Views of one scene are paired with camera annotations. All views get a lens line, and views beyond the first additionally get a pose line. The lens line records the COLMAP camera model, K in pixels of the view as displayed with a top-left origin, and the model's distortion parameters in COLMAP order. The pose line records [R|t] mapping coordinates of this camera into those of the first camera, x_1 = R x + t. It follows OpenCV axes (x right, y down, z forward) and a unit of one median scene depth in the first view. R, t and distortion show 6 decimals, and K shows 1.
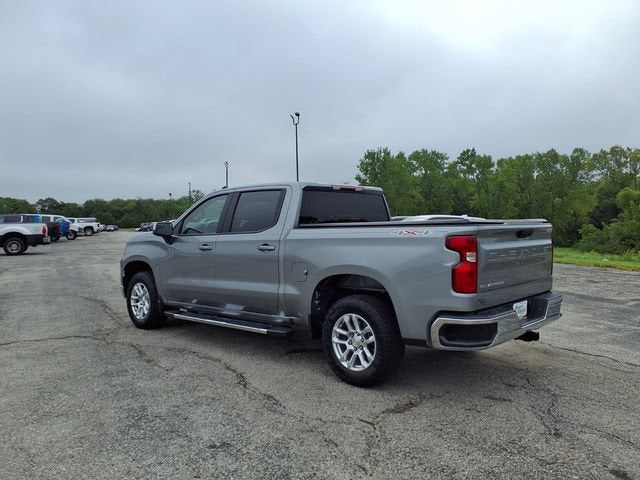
lens RADIAL K [[509.3, 0, 320.0], [0, 509.3, 240.0], [0, 0, 1]] dist [0.069012, -0.098819]
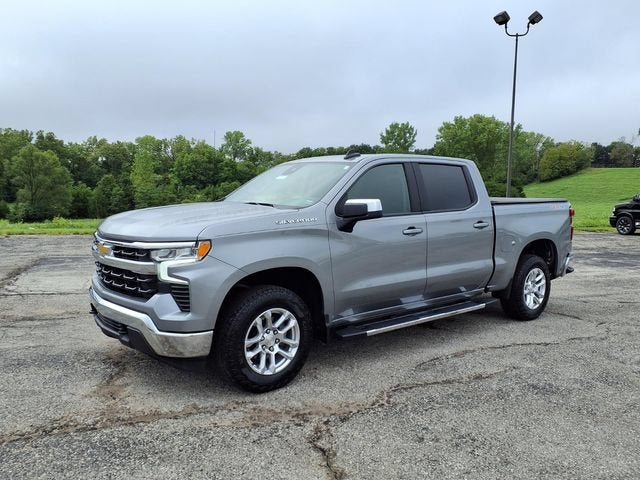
lens RADIAL K [[509.3, 0, 320.0], [0, 509.3, 240.0], [0, 0, 1]] dist [0.069012, -0.098819]
pose [[0.150793, -0.084253, 0.984968, -0.058021], [0.015527, 0.996440, 0.082857, -0.002192], [-0.988443, 0.002799, 0.151564, 0.058008]]
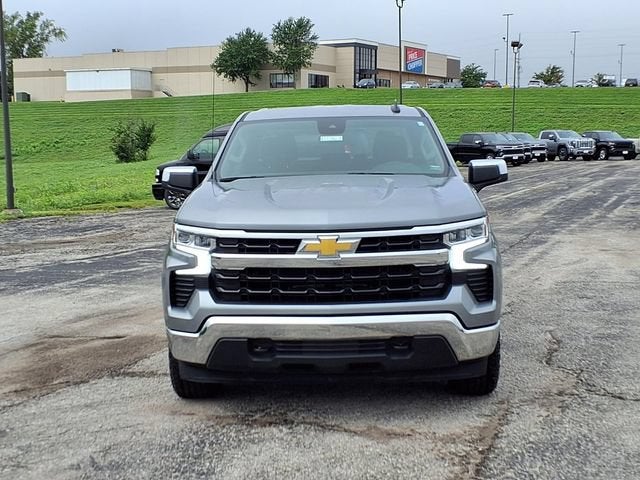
lens RADIAL K [[1000.0, 0, 320.0], [0, 1000.0, 240.0], [0, 0, 1]] dist [0.286408, -1.116255]
pose [[-0.658946, -0.049065, 0.750588, -0.062290], [0.051465, 0.992591, 0.110066, -0.004791], [-0.750427, 0.111157, -0.651539, 0.113803]]
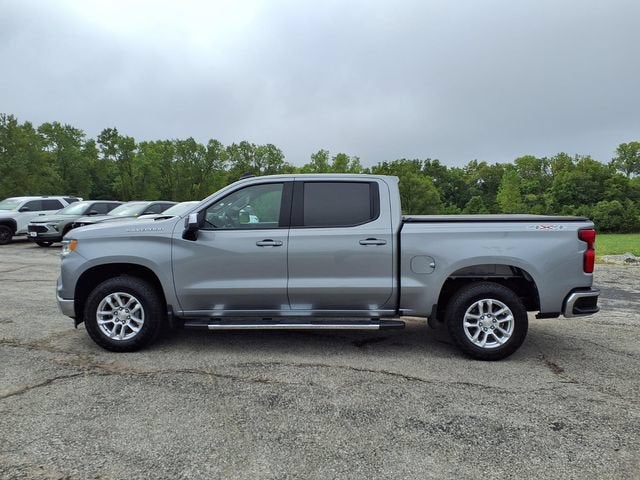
lens RADIAL K [[509.3, 0, 320.0], [0, 509.3, 240.0], [0, 0, 1]] dist [0.069012, -0.098819]
pose [[0.762442, -0.026757, 0.646503, -0.040843], [0.005303, 0.999369, 0.035108, -0.001194], [-0.647035, -0.023339, 0.762103, 0.015986]]
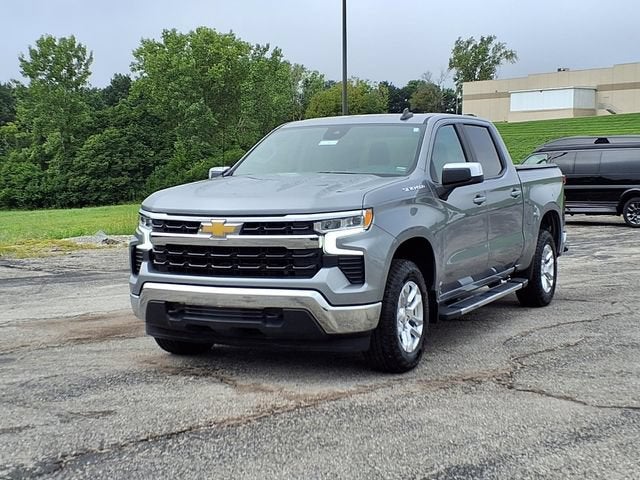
lens RADIAL K [[1000.0, 0, 320.0], [0, 1000.0, 240.0], [0, 0, 1]] dist [0.286408, -1.116255]
pose [[-0.273845, -0.054288, 0.960240, -0.085688], [0.044980, 0.996590, 0.069170, -0.002033], [-0.960721, 0.062134, -0.270469, 0.090406]]
